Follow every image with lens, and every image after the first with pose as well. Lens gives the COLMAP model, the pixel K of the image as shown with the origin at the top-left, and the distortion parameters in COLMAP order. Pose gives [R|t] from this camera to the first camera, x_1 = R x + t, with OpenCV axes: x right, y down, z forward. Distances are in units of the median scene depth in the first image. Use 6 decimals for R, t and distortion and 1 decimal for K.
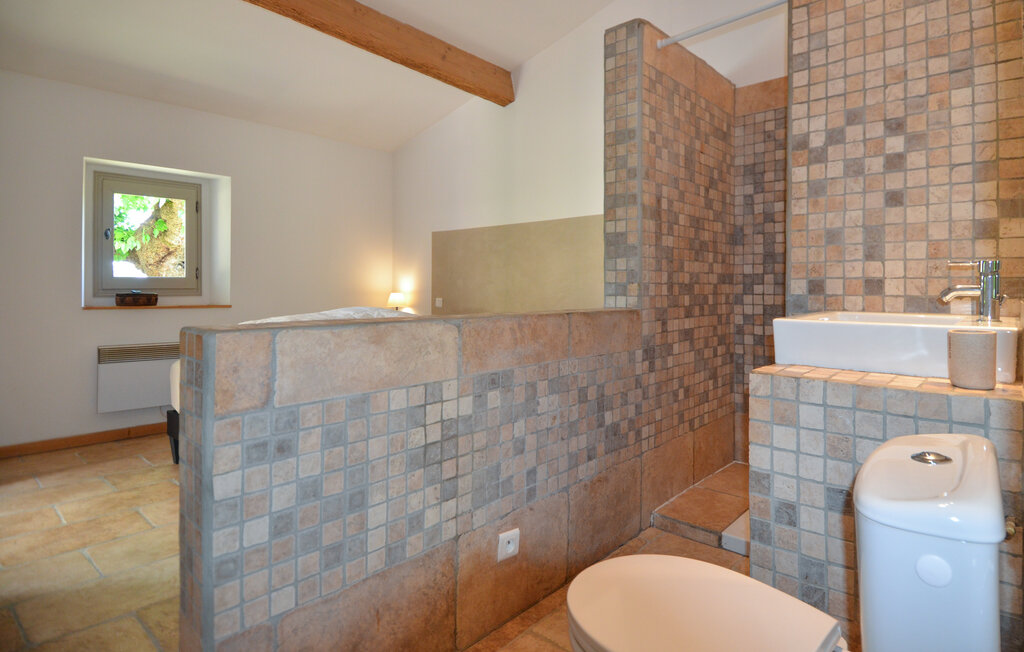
lens RADIAL K [[550.8, 0, 577.3], [0, 550.8, 292.9], [0, 0, 1]] dist [0.015585, -0.022708]
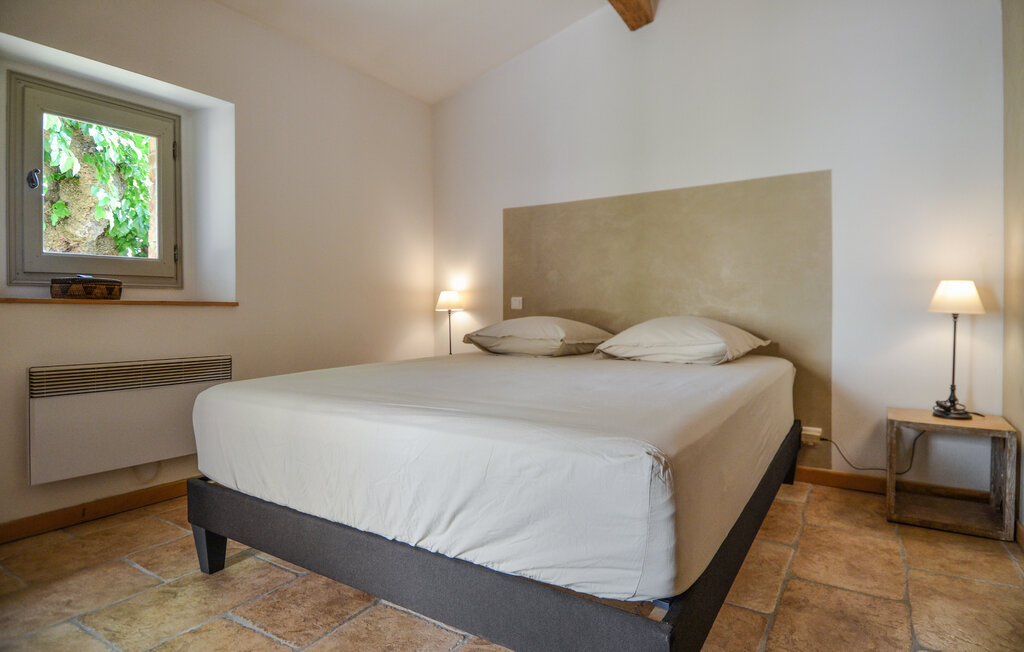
lens RADIAL K [[550.8, 0, 573.7], [0, 550.8, 320.4], [0, 0, 1]] dist [0.015585, -0.022708]
pose [[0.988380, -0.006014, 0.151884, -0.336839], [0.004115, 0.999909, 0.012811, 0.036605], [-0.151948, -0.012037, 0.988315, 0.299530]]
